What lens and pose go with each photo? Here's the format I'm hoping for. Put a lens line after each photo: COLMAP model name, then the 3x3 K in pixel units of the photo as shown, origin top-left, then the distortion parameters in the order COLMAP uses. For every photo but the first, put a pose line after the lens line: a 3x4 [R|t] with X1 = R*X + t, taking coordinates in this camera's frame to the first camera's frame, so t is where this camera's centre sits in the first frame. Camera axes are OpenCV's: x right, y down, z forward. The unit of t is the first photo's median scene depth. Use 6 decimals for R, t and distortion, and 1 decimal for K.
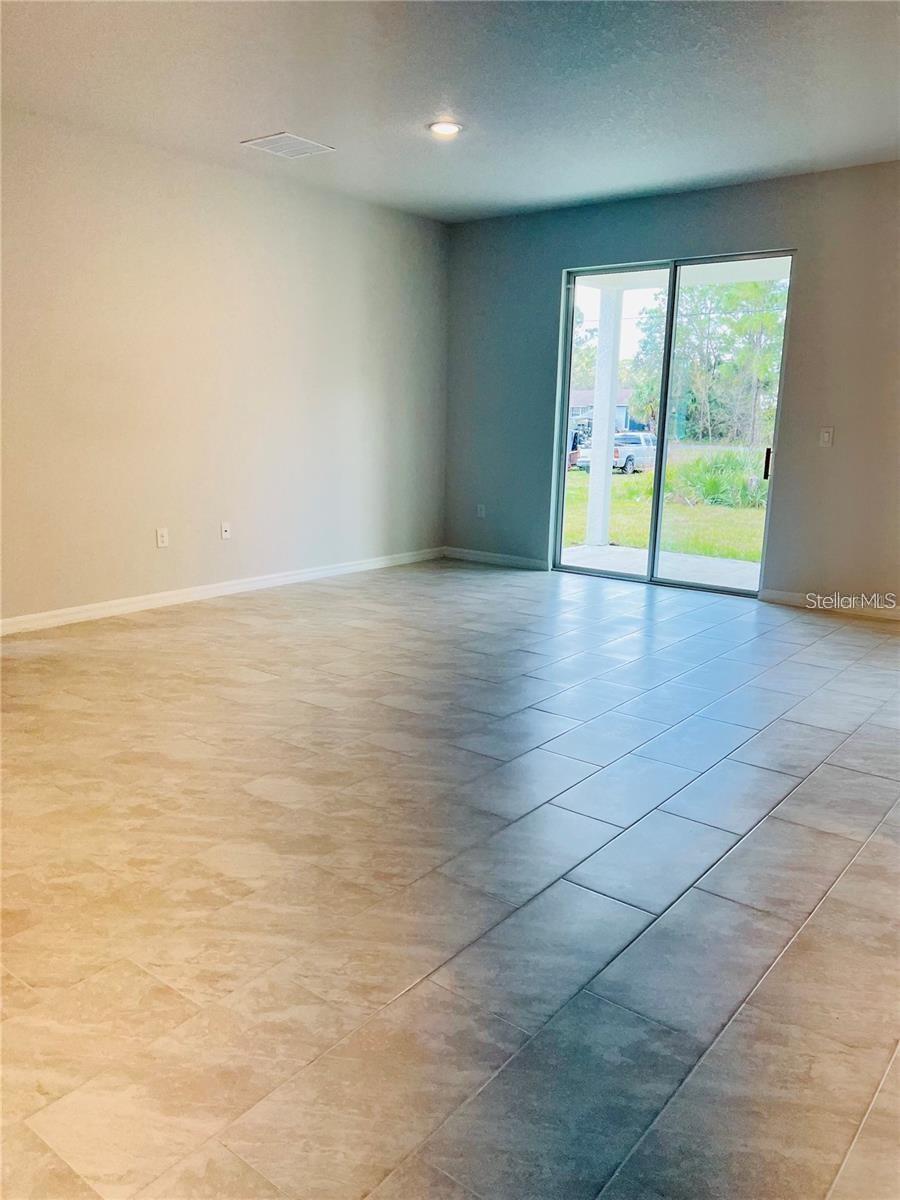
lens RADIAL K [[893.4, 0, 450.0], [0, 893.4, 600.0], [0, 0, 1]] dist [0.095839, -0.135921]
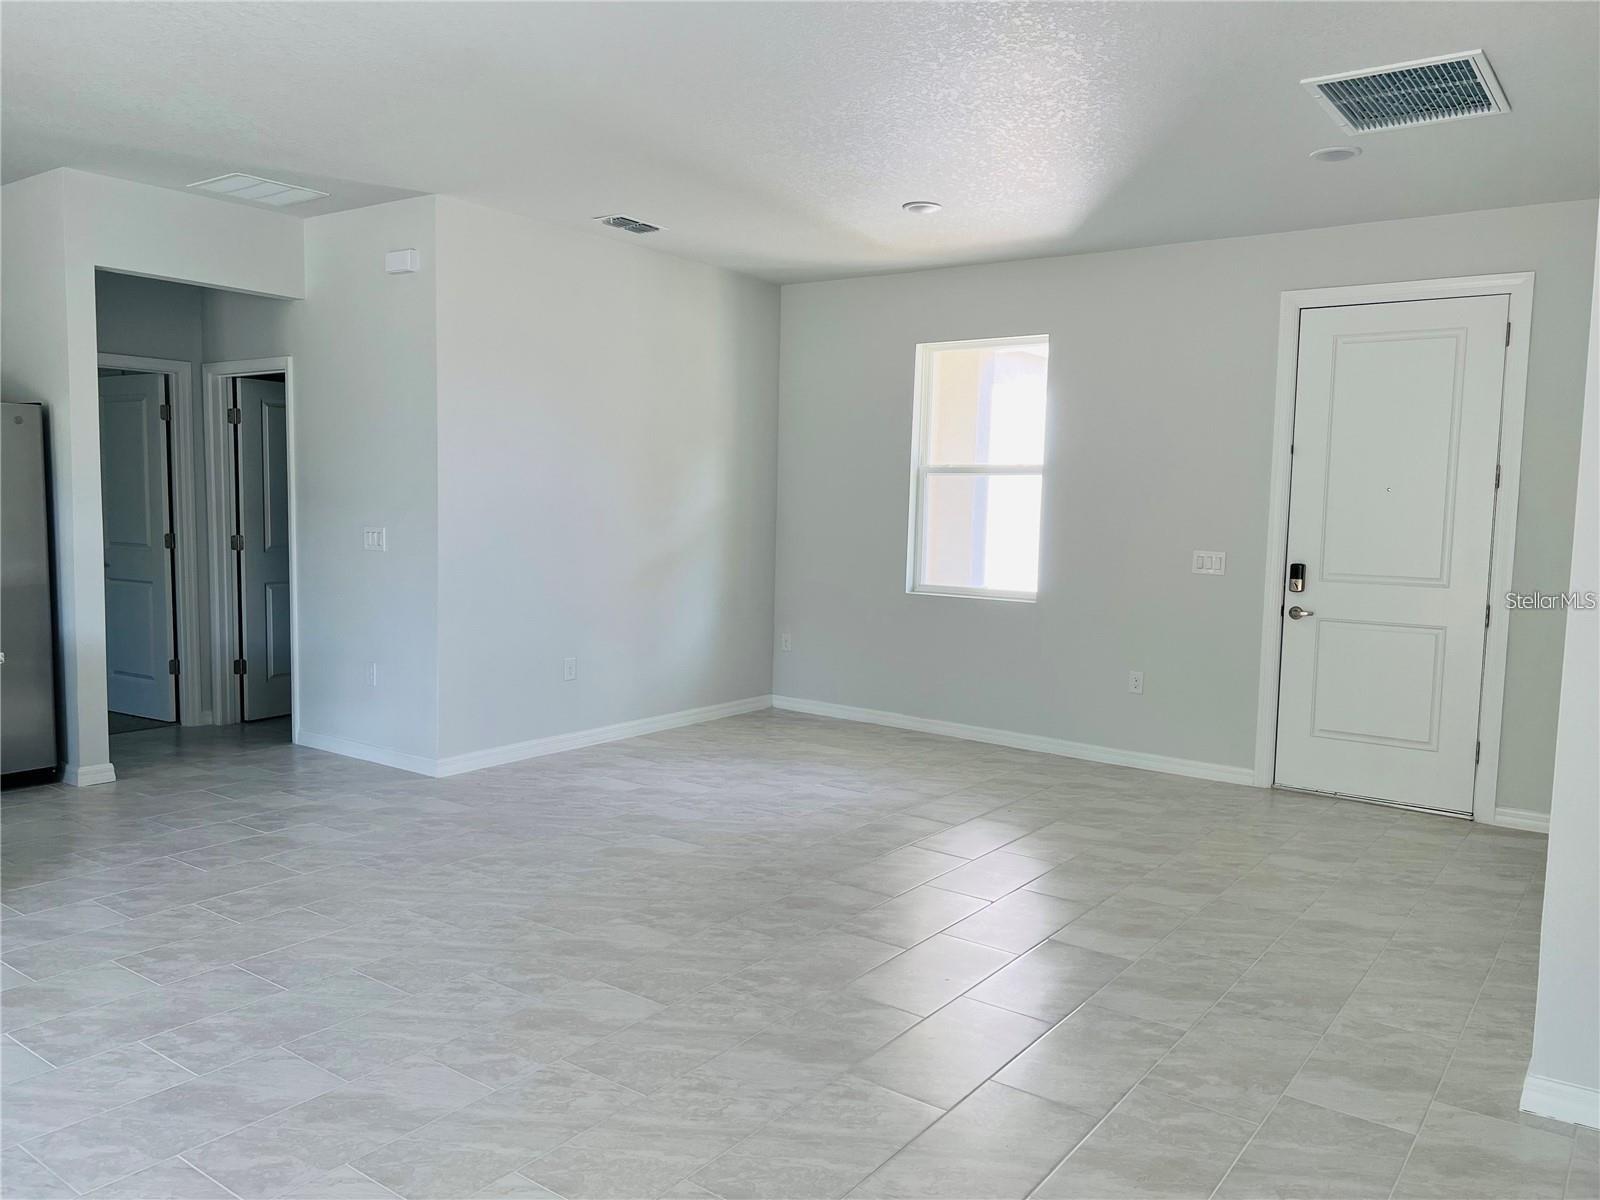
lens RADIAL K [[1191.2, 0, 800.0], [0, 1191.2, 600.0], [0, 0, 1]] dist [0.095839, -0.135921]
pose [[-0.998550, -0.038408, -0.037721, -0.256464], [-0.047879, 0.953948, 0.296126, -0.399514], [0.024611, 0.297503, -0.954404, 1.637226]]
